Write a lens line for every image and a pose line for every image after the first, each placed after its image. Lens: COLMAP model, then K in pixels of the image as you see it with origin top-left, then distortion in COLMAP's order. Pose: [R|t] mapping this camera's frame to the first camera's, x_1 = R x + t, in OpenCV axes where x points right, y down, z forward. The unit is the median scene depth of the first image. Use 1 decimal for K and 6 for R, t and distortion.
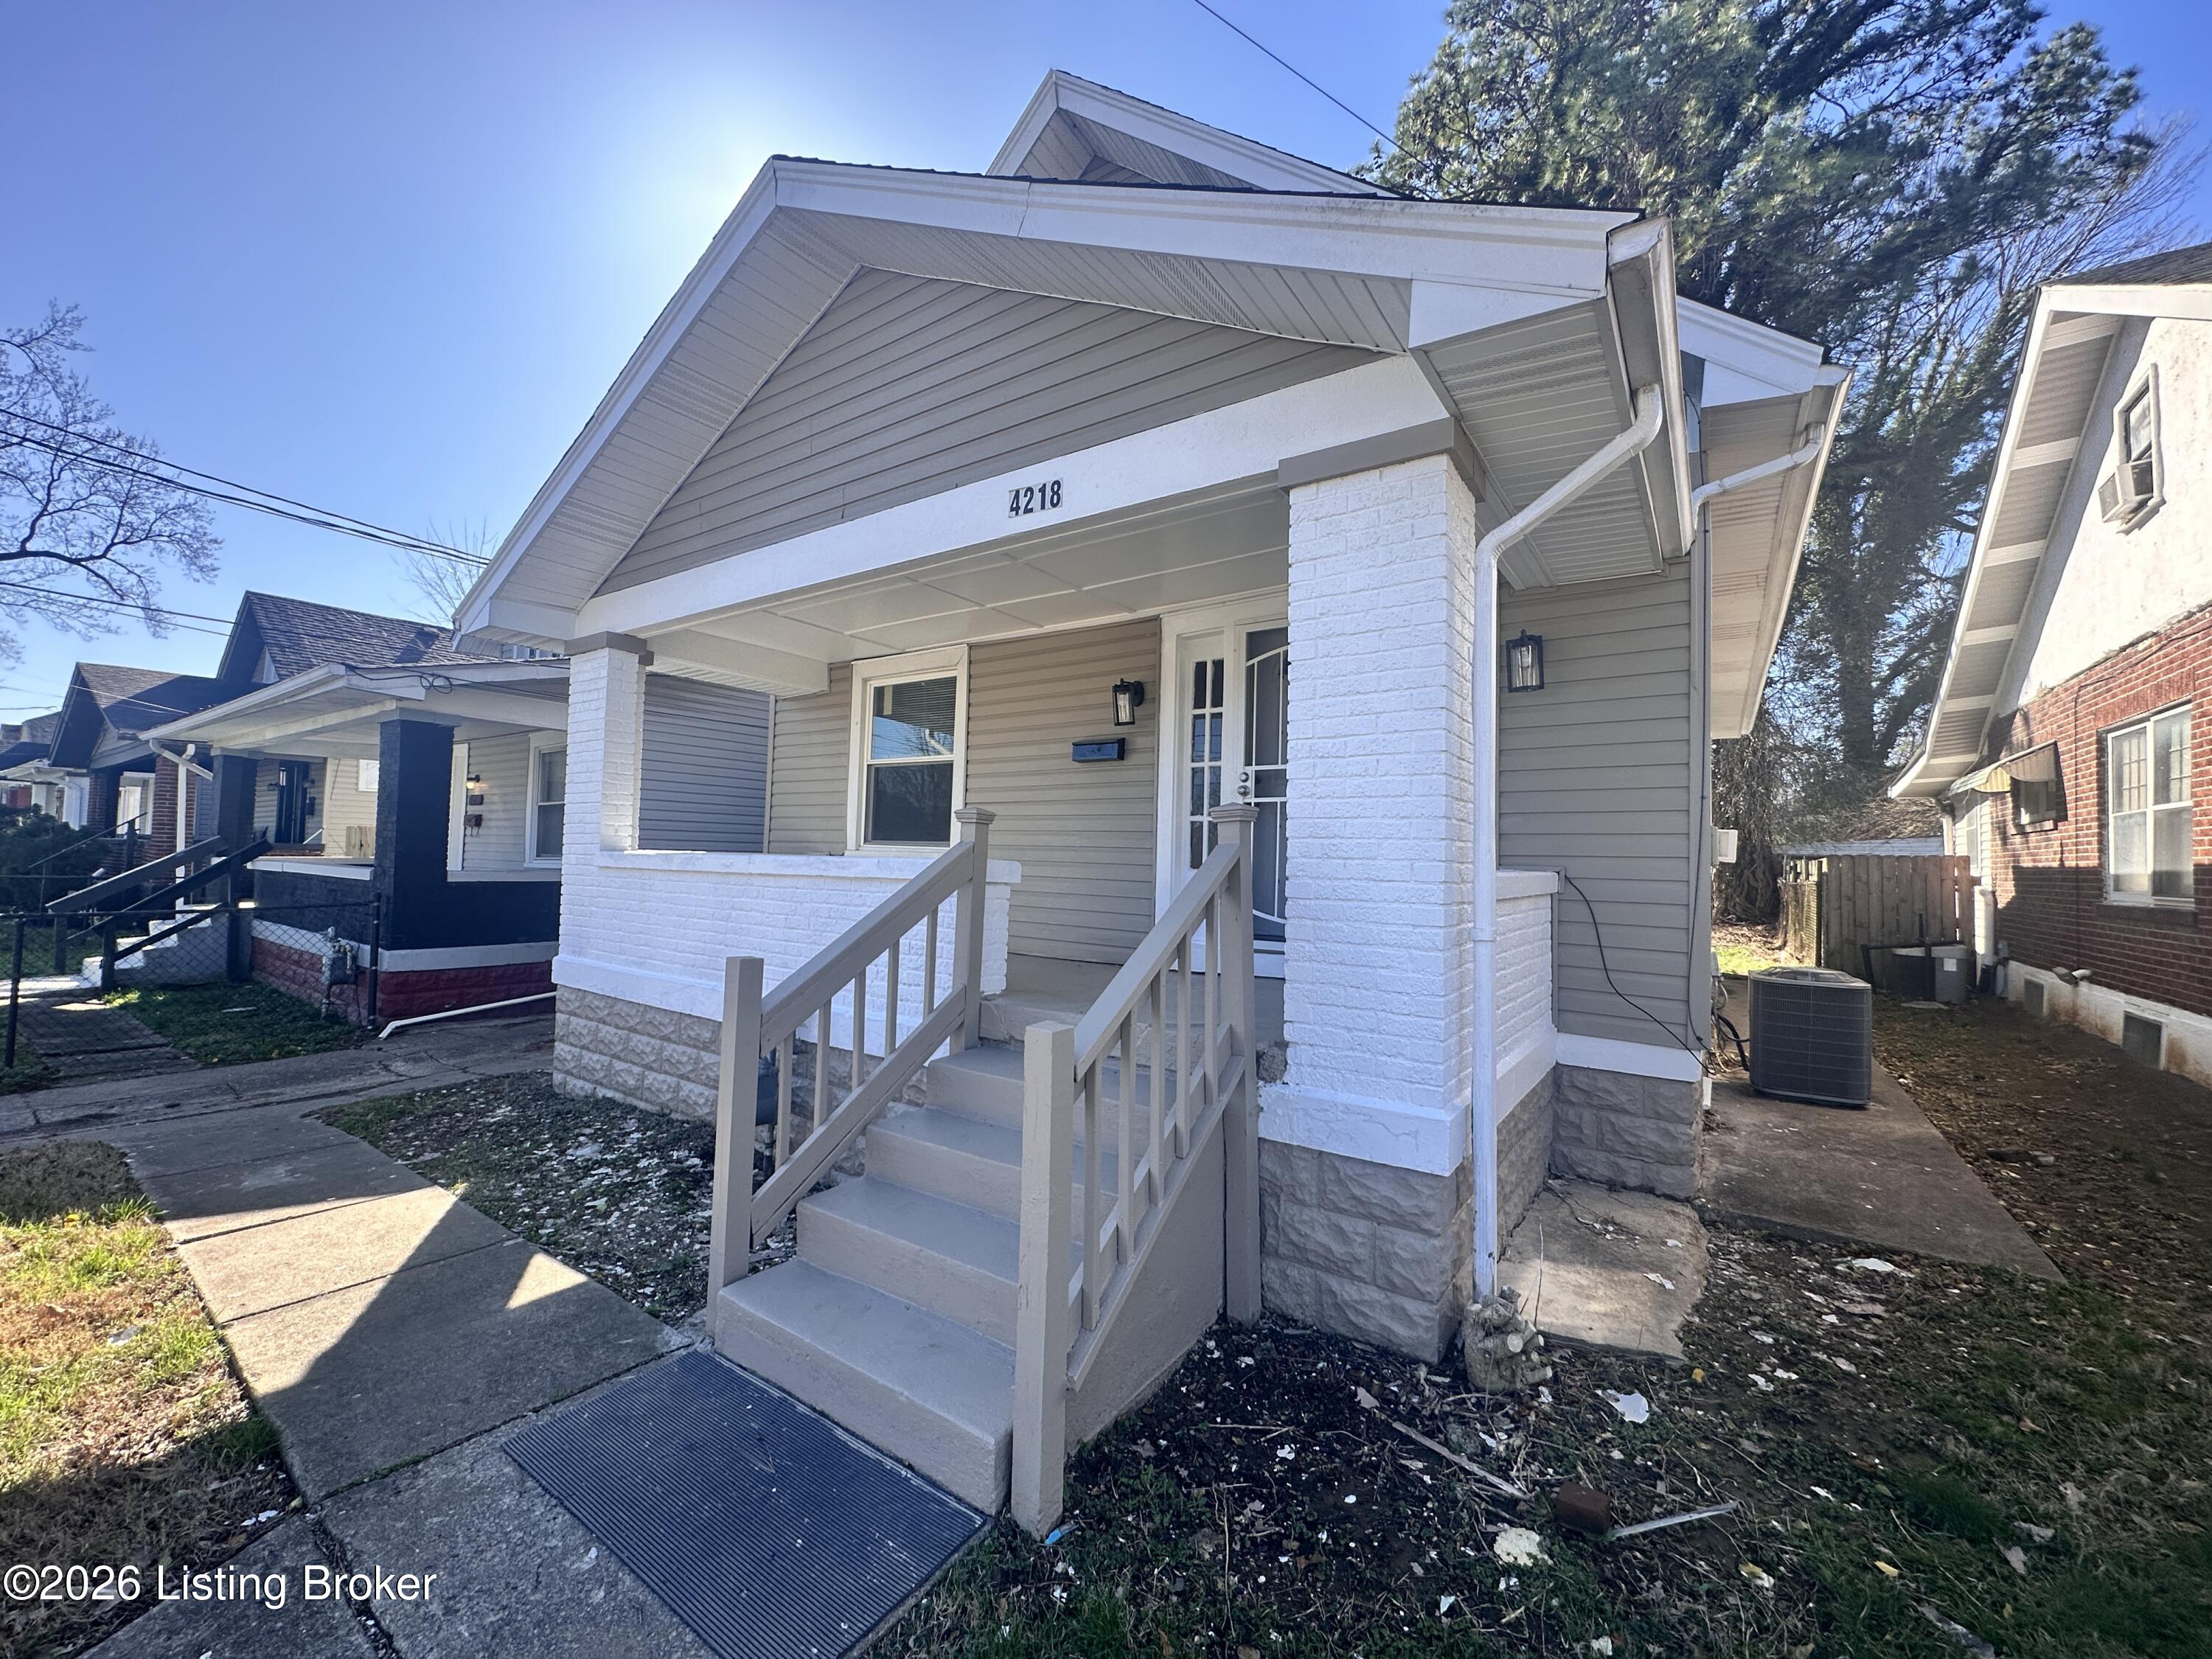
lens RADIAL K [[884.6, 0, 1102.7], [0, 884.6, 824.8], [0, 0, 1]] dist [-0.003005, 0.000625]
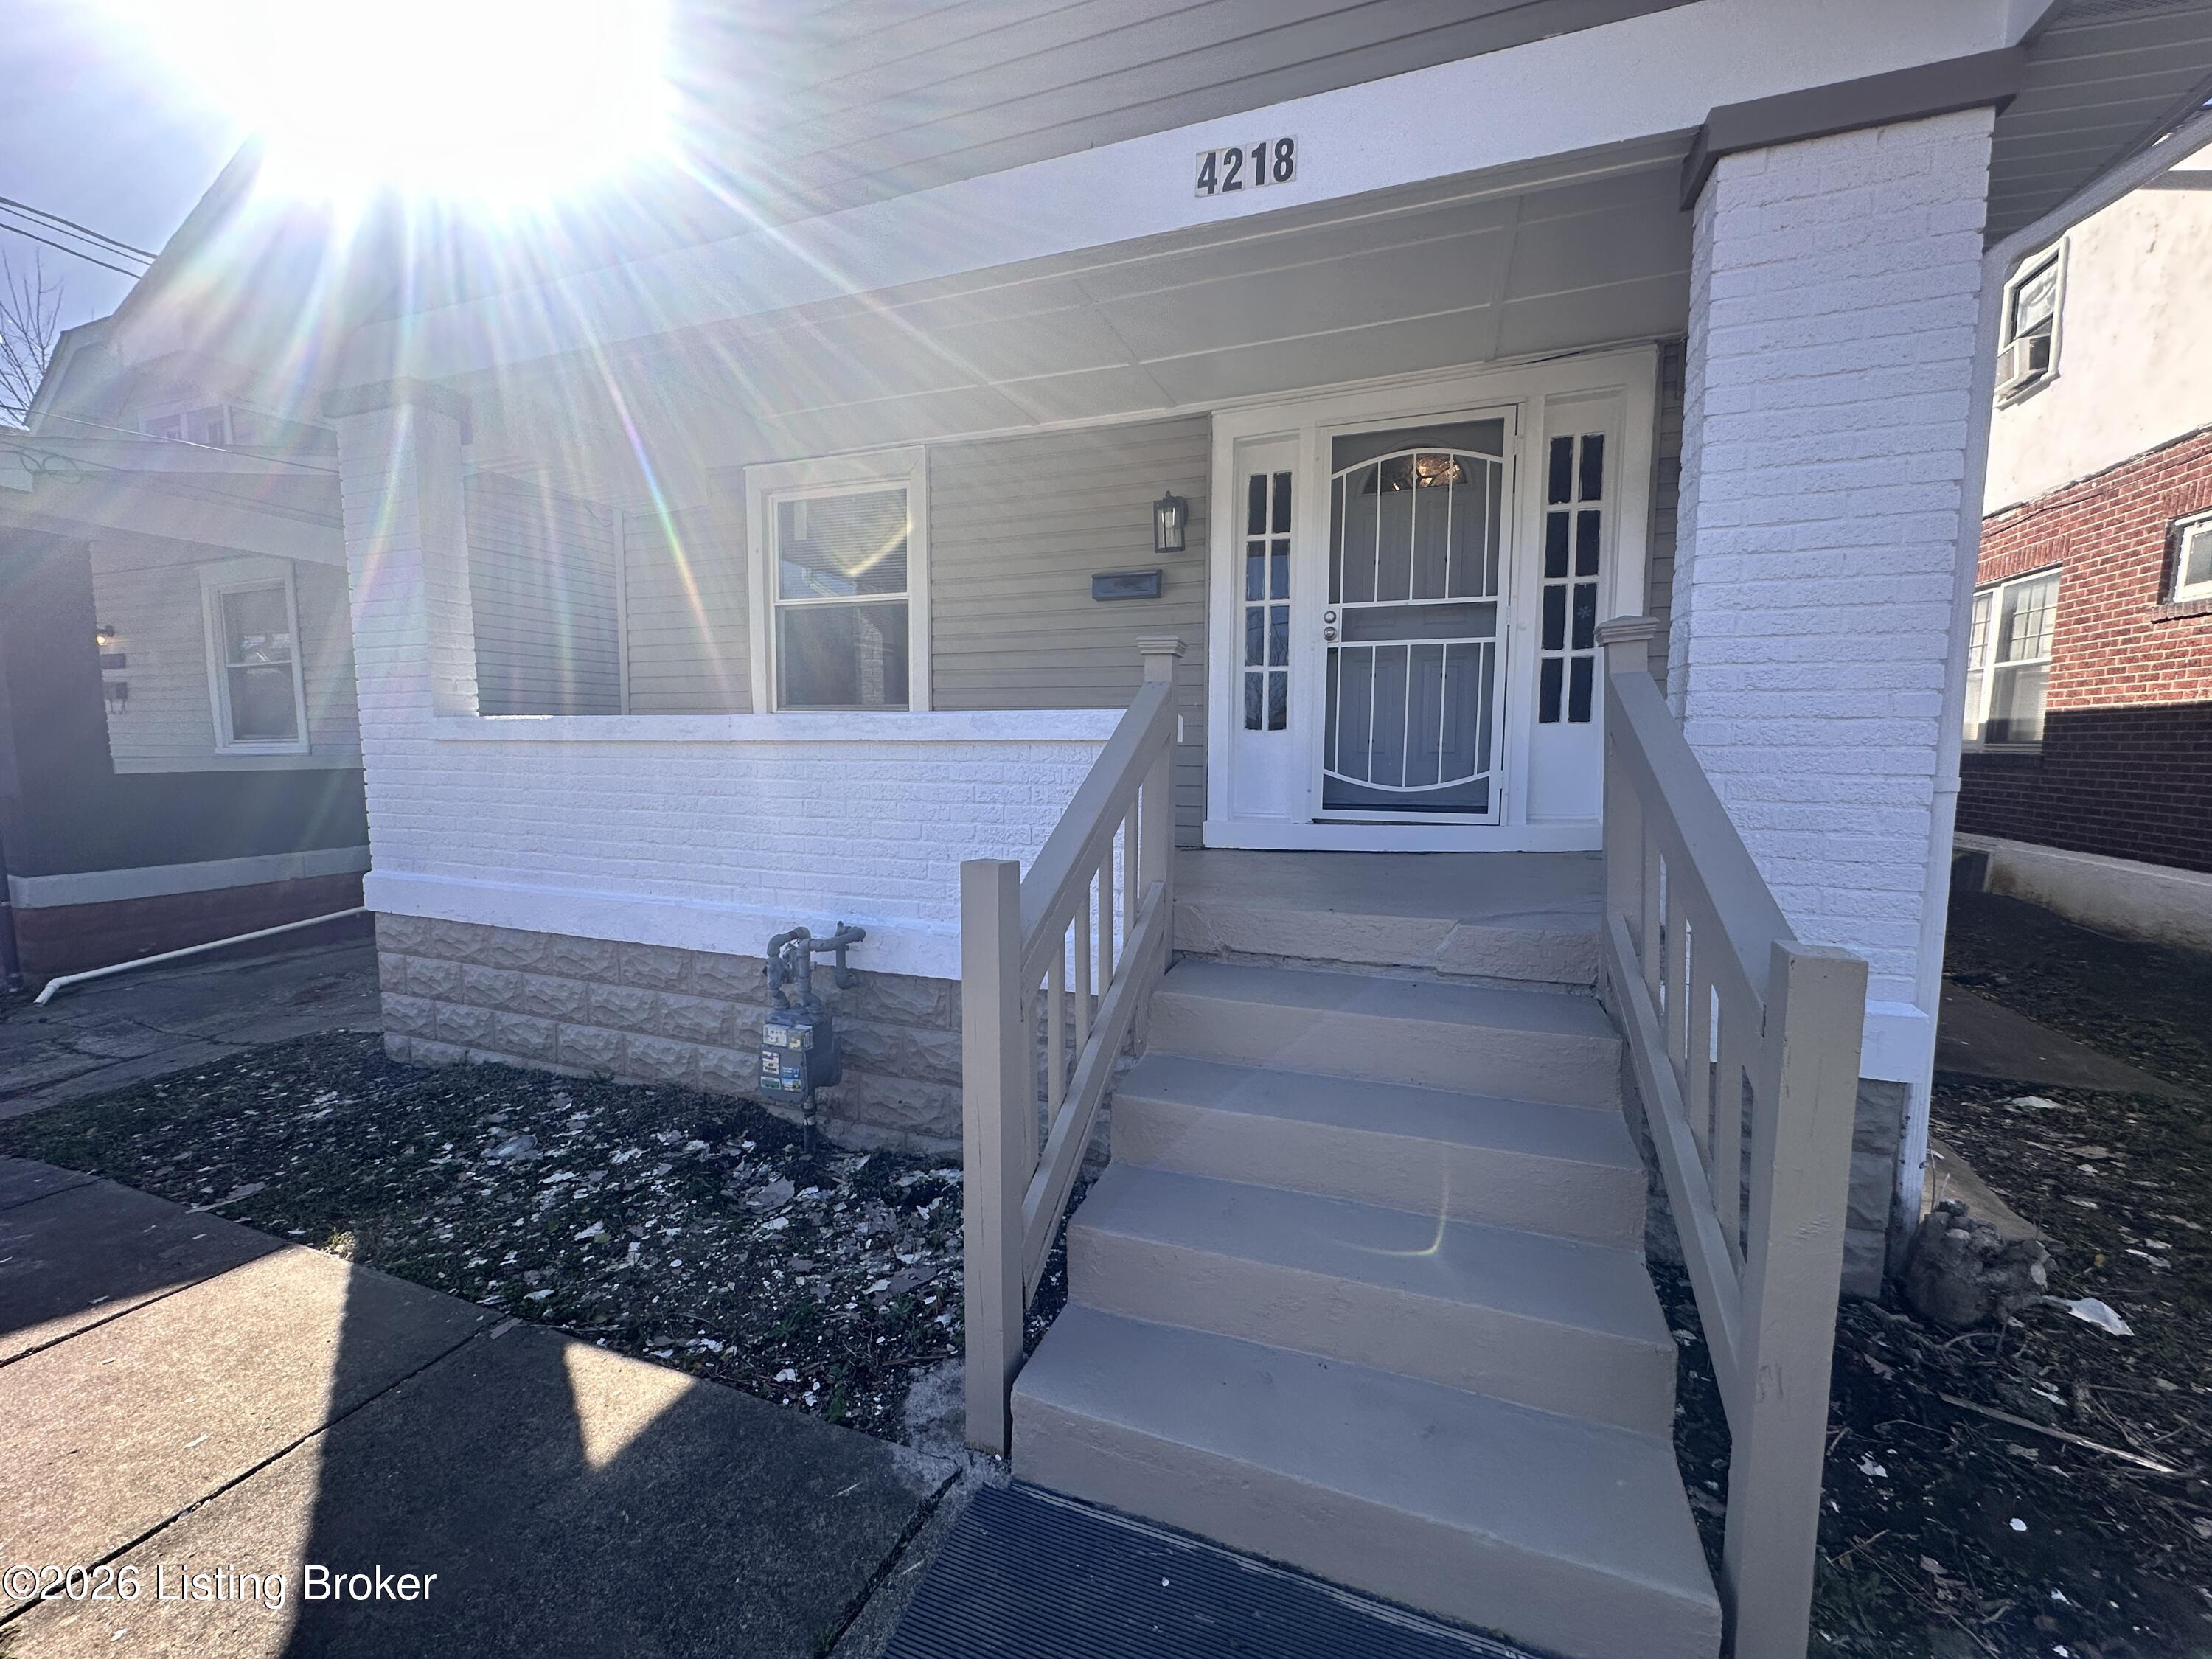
lens RADIAL K [[884.6, 0, 1102.7], [0, 884.6, 824.8], [0, 0, 1]] dist [-0.003005, 0.000625]
pose [[0.968135, -0.041957, 0.246890, -0.286922], [0.007845, 0.990463, 0.137556, 0.026236], [-0.250307, -0.131236, 0.959231, 0.246308]]
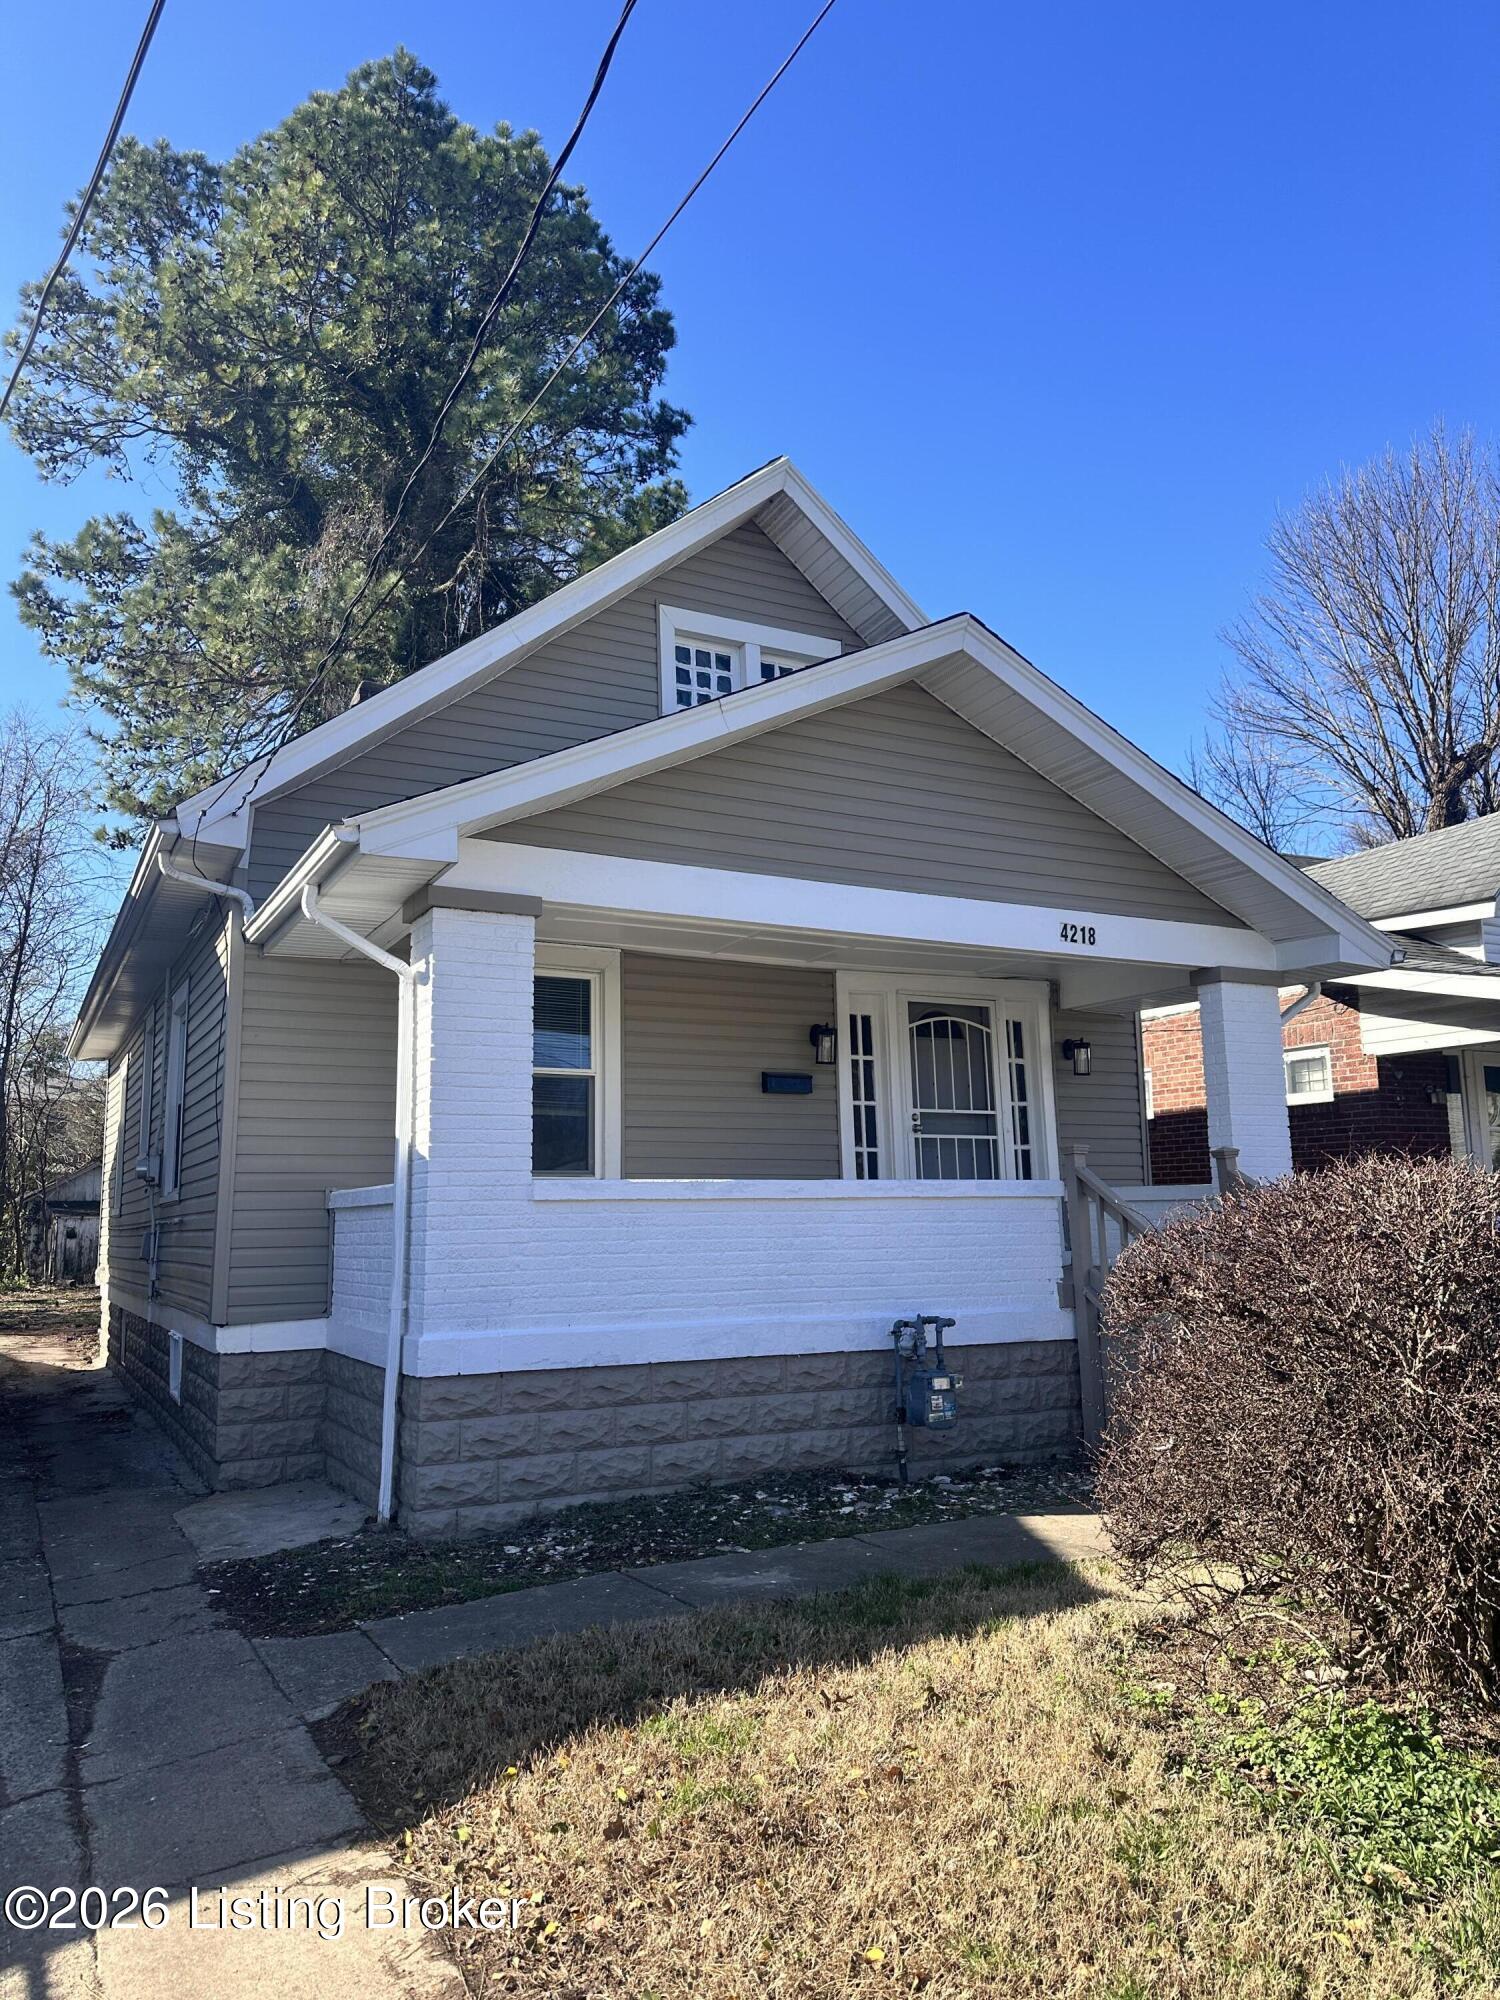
lens RADIAL K [[1391.6, 0, 742.6], [0, 1391.6, 1000.1], [0, 0, 1]] dist [0.113751, 0.000037]
pose [[0.462372, 0.109573, 0.879890, -1.858950], [-0.010914, 0.992963, -0.117919, 0.018331], [-0.886619, 0.044920, 0.460314, 0.329221]]
